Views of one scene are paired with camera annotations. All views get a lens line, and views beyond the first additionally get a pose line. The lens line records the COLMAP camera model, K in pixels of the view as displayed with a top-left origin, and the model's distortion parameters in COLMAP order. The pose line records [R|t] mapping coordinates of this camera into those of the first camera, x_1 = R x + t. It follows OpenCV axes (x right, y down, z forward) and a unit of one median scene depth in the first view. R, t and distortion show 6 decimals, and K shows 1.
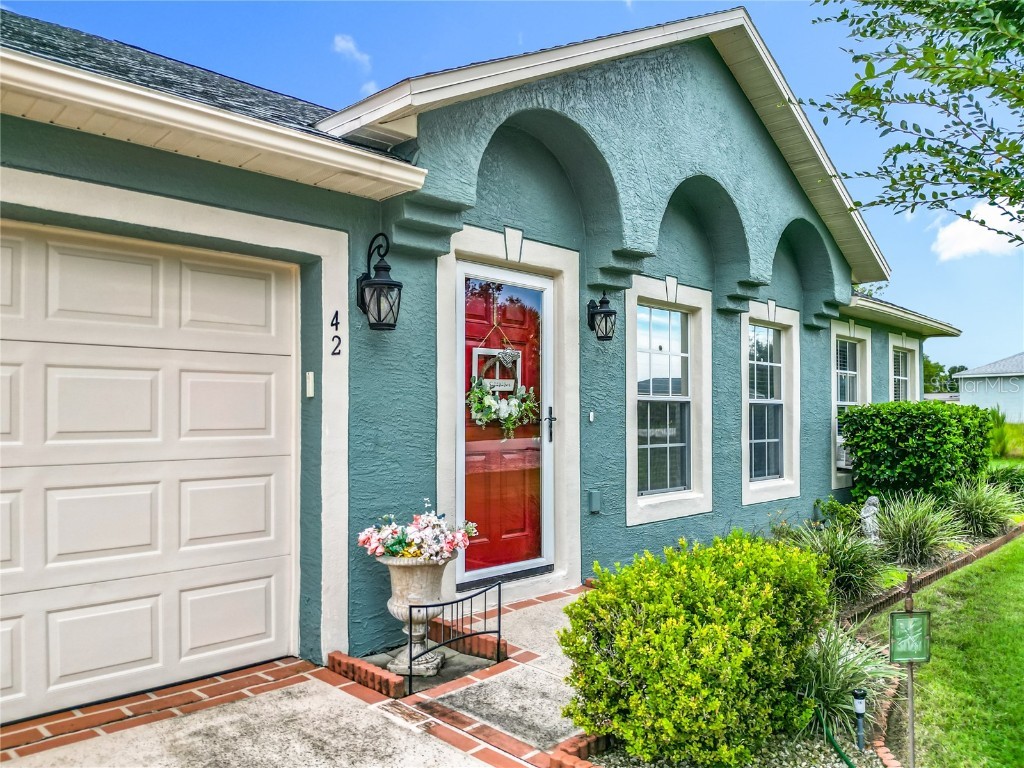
lens RADIAL K [[725.8, 0, 512.0], [0, 725.8, 384.0], [0, 0, 1]] dist [0.003095, 0.001091]
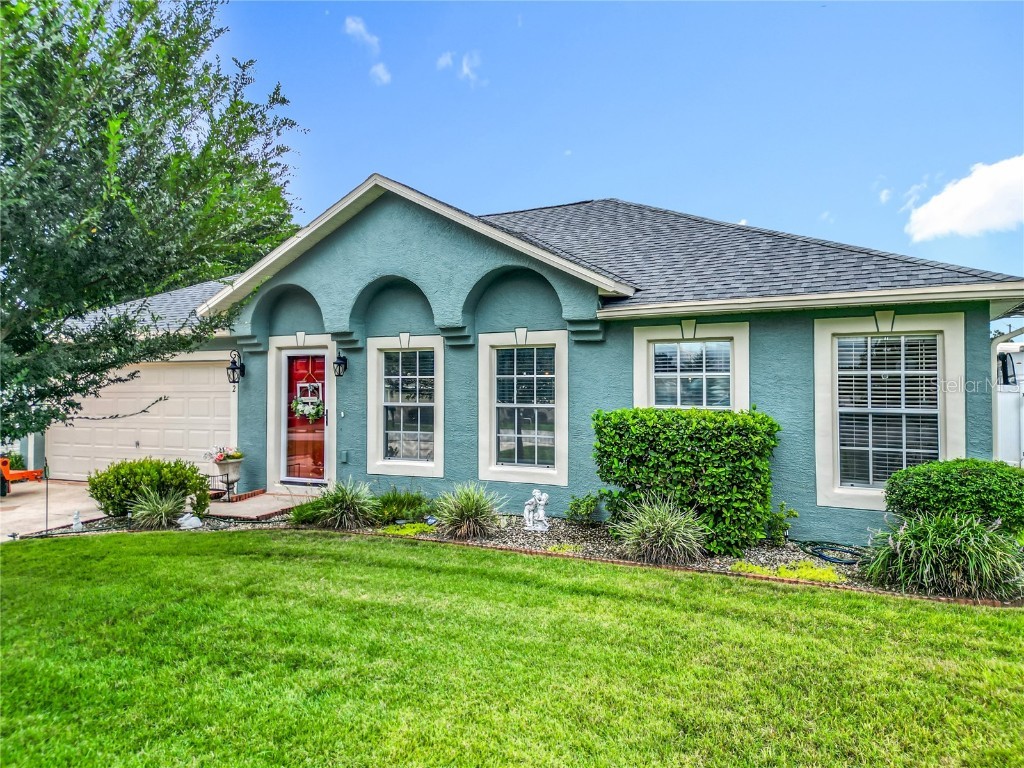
lens RADIAL K [[710.6, 0, 512.0], [0, 710.6, 384.0], [0, 0, 1]] dist [0.221087, 0.000350]
pose [[0.322849, -0.015288, -0.946327, 2.257350], [0.031234, 0.999497, -0.005491, -0.014315], [0.945935, -0.027785, 0.323164, 0.841605]]
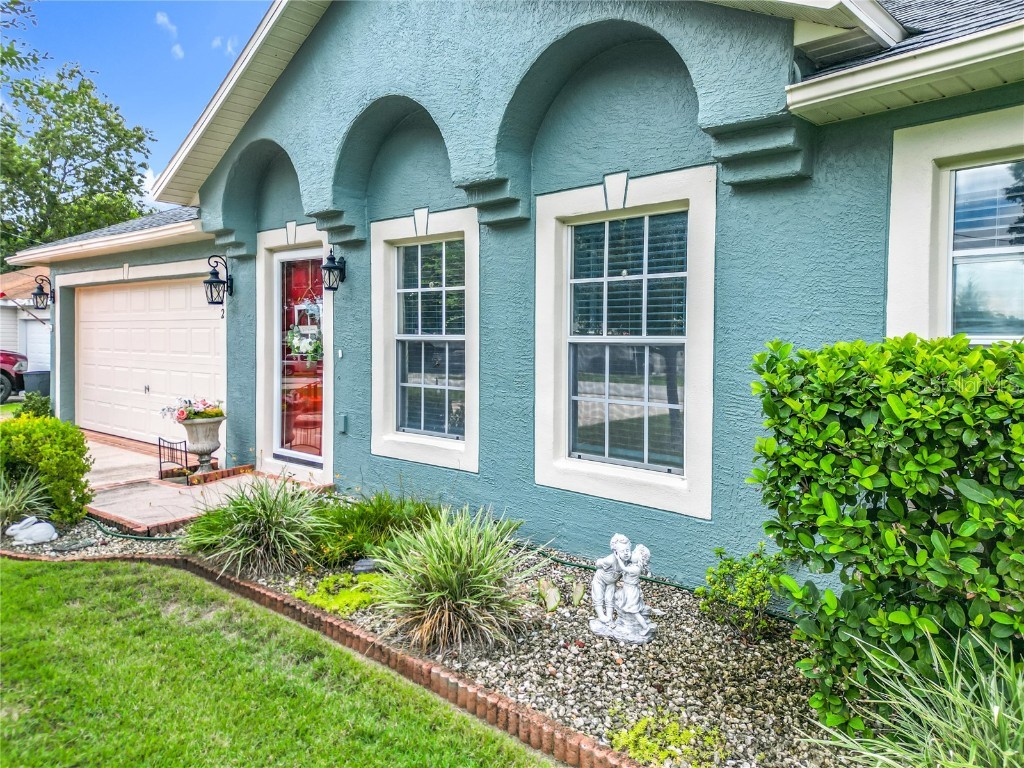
lens RADIAL K [[721.2, 0, 510.2], [0, 721.2, 351.0], [0, 0, 1]] dist [0.136166, 0.000418]
pose [[0.056755, 0.011850, -0.998318, 1.411719], [0.022388, 0.999663, 0.013139, 0.032707], [0.998137, -0.023096, 0.056471, 1.276660]]
